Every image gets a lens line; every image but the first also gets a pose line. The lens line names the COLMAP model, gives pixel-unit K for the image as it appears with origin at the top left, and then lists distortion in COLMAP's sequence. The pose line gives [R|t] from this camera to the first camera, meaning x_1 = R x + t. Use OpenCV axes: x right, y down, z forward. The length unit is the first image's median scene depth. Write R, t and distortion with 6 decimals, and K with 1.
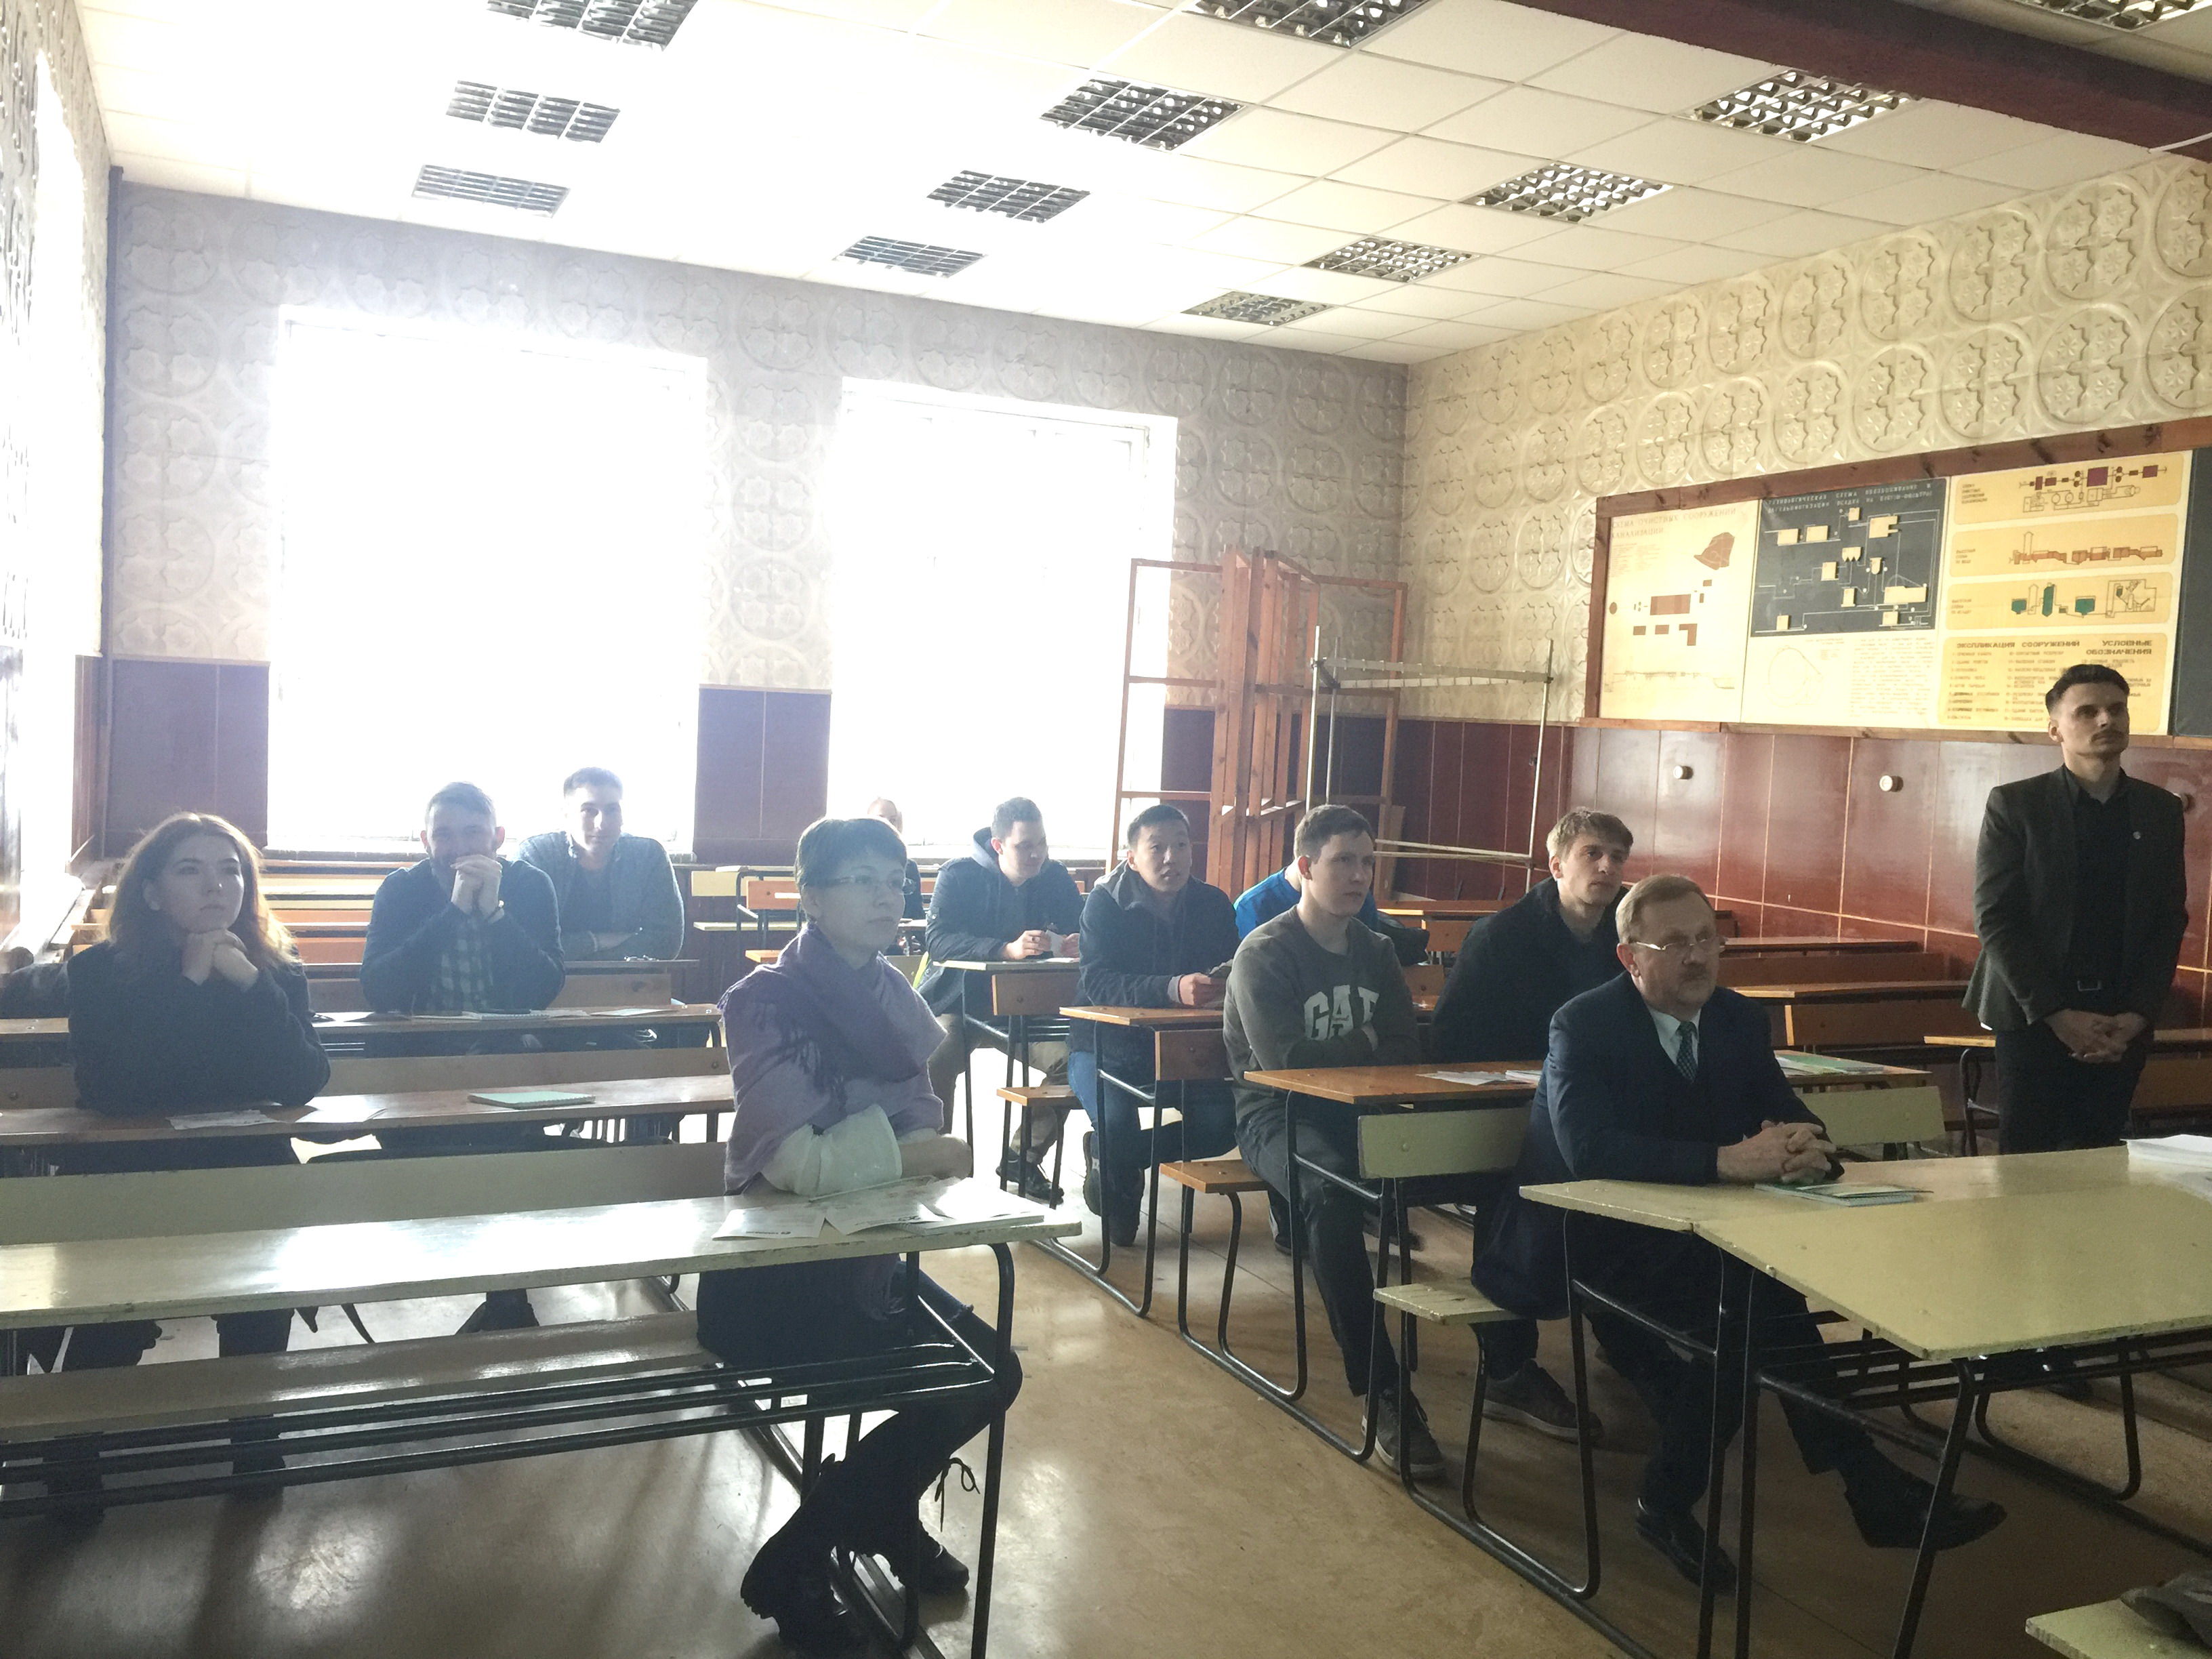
lens RADIAL K [[1886.3, 0, 1106.2], [0, 1886.3, 829.8], [0, 0, 1]] dist [0.080775, -0.109254]
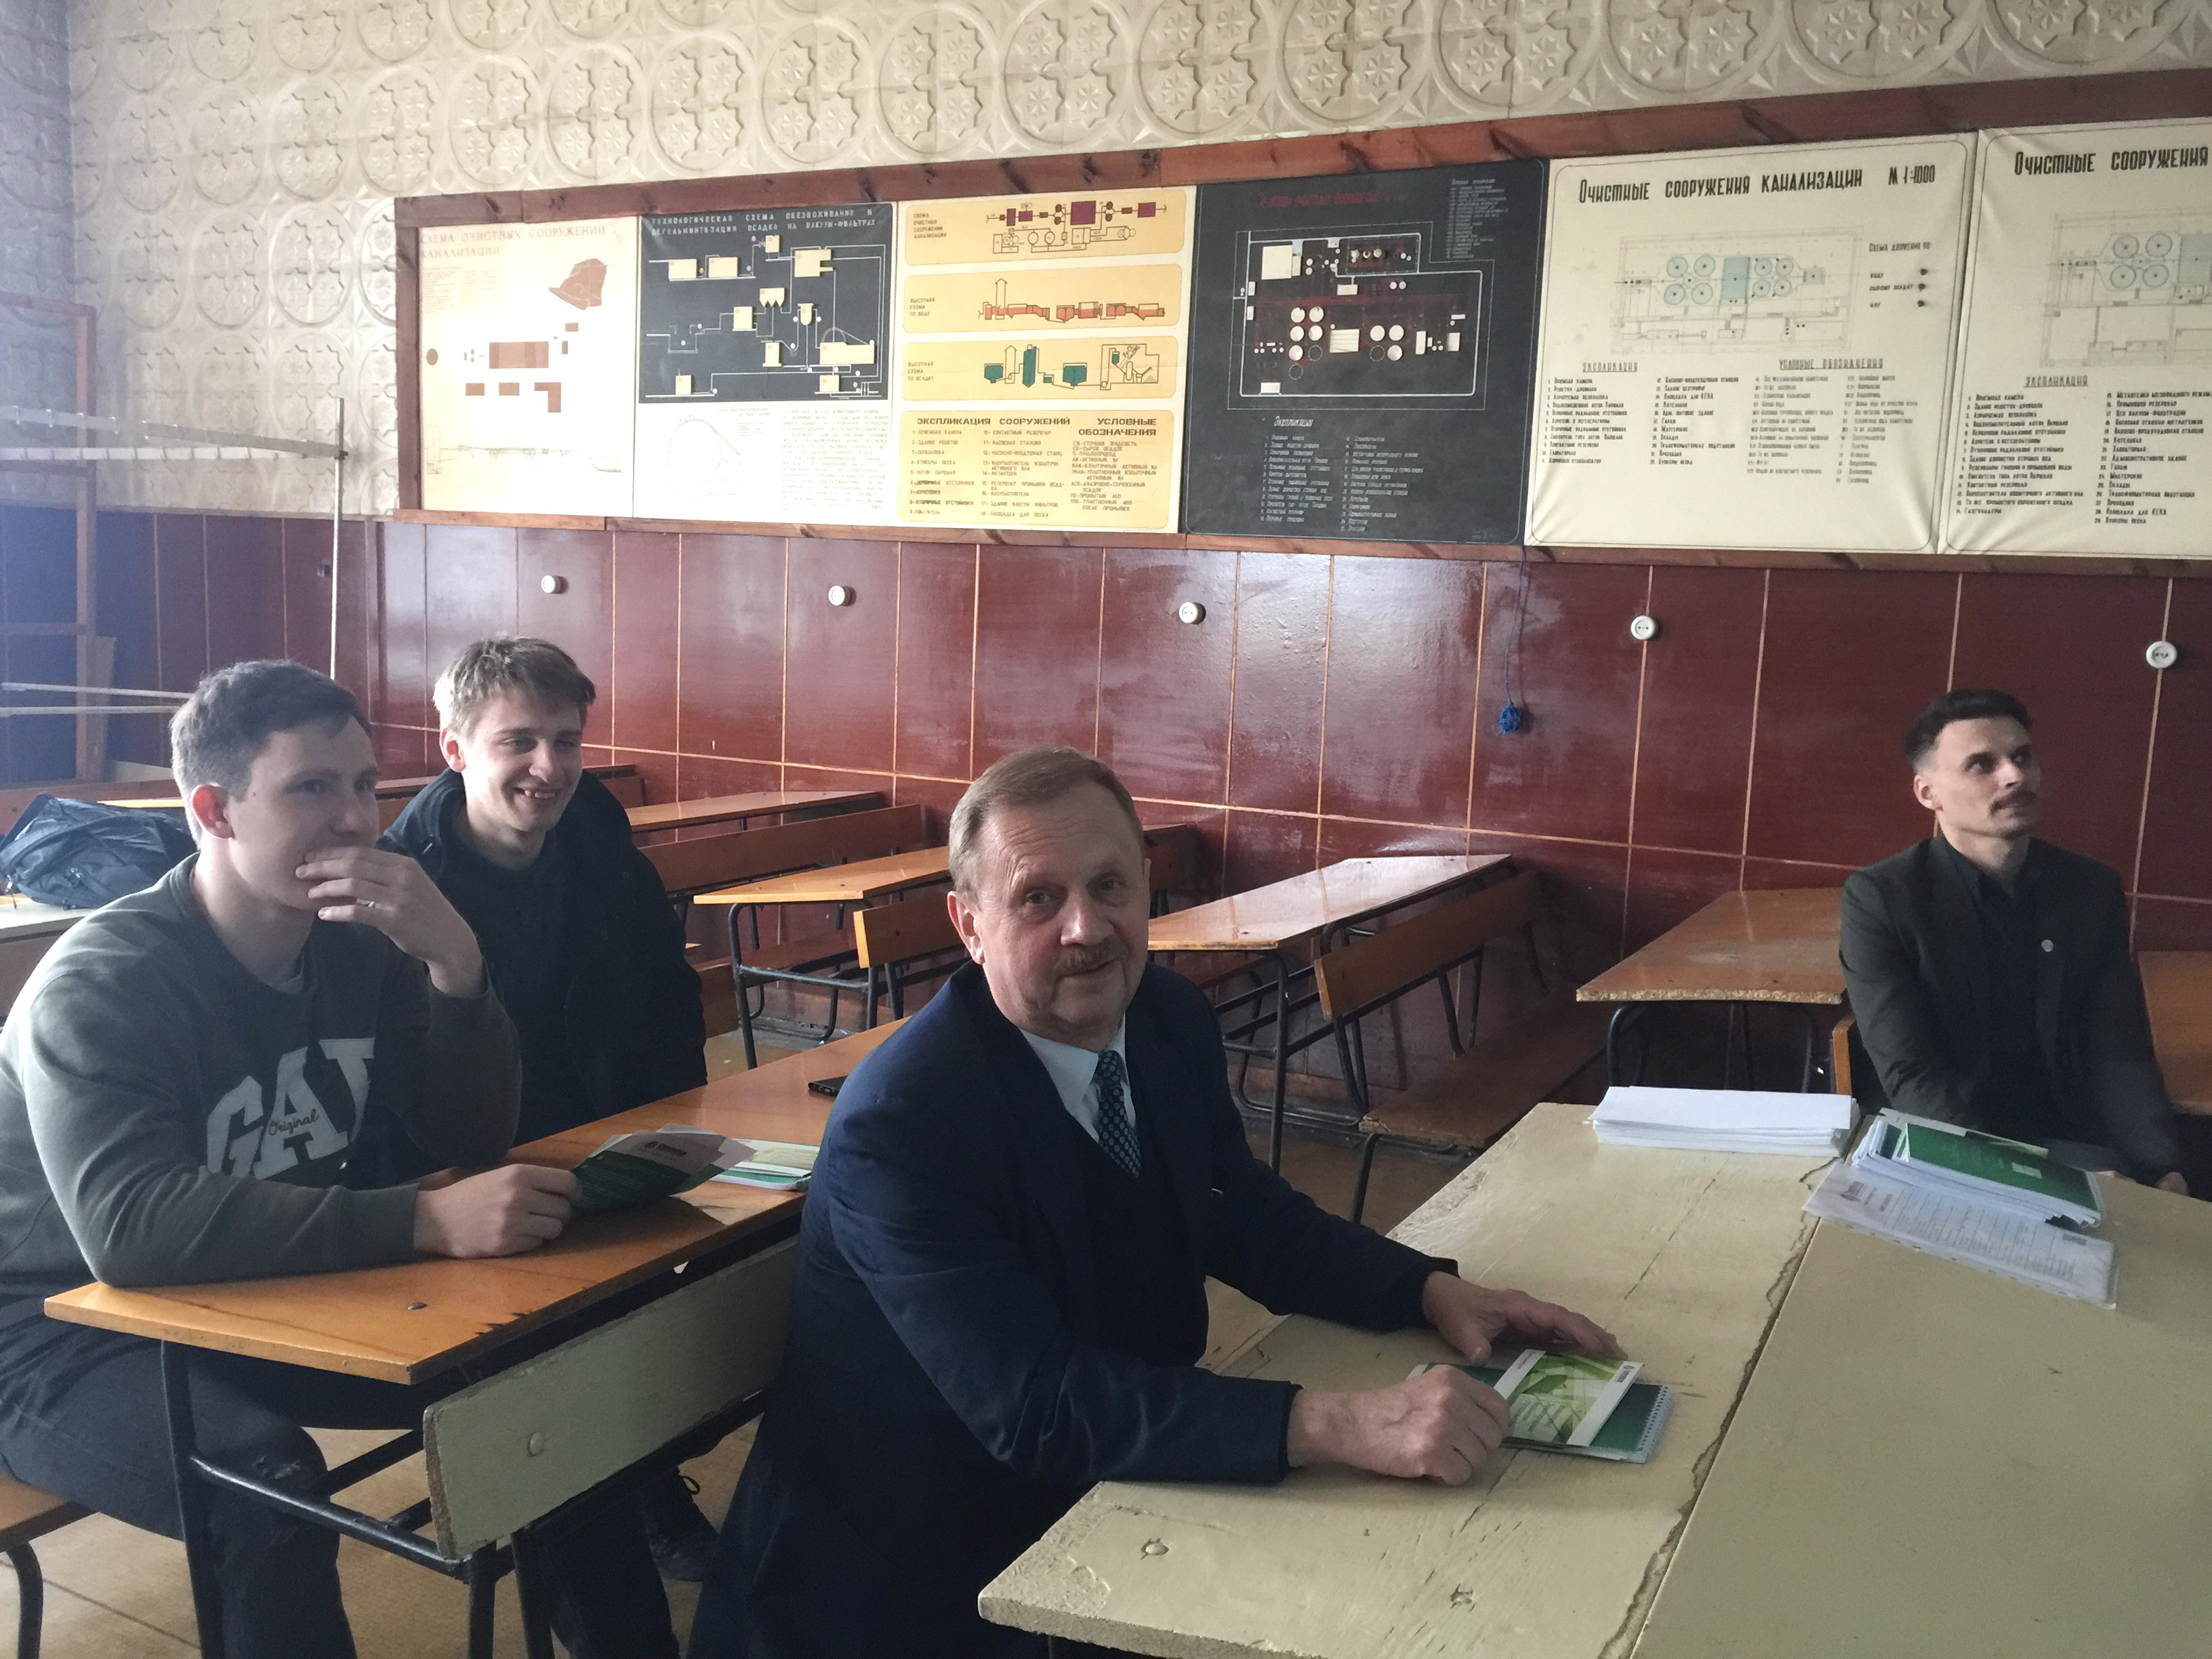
lens RADIAL K [[1886.3, 0, 1127.7], [0, 1886.3, 838.2], [0, 0, 1]] dist [0.080775, -0.109254]
pose [[0.777610, -0.087194, 0.622671, 0.003749], [0.028100, 0.994167, 0.104124, -0.002614], [-0.628118, -0.063471, 0.775525, 0.291729]]
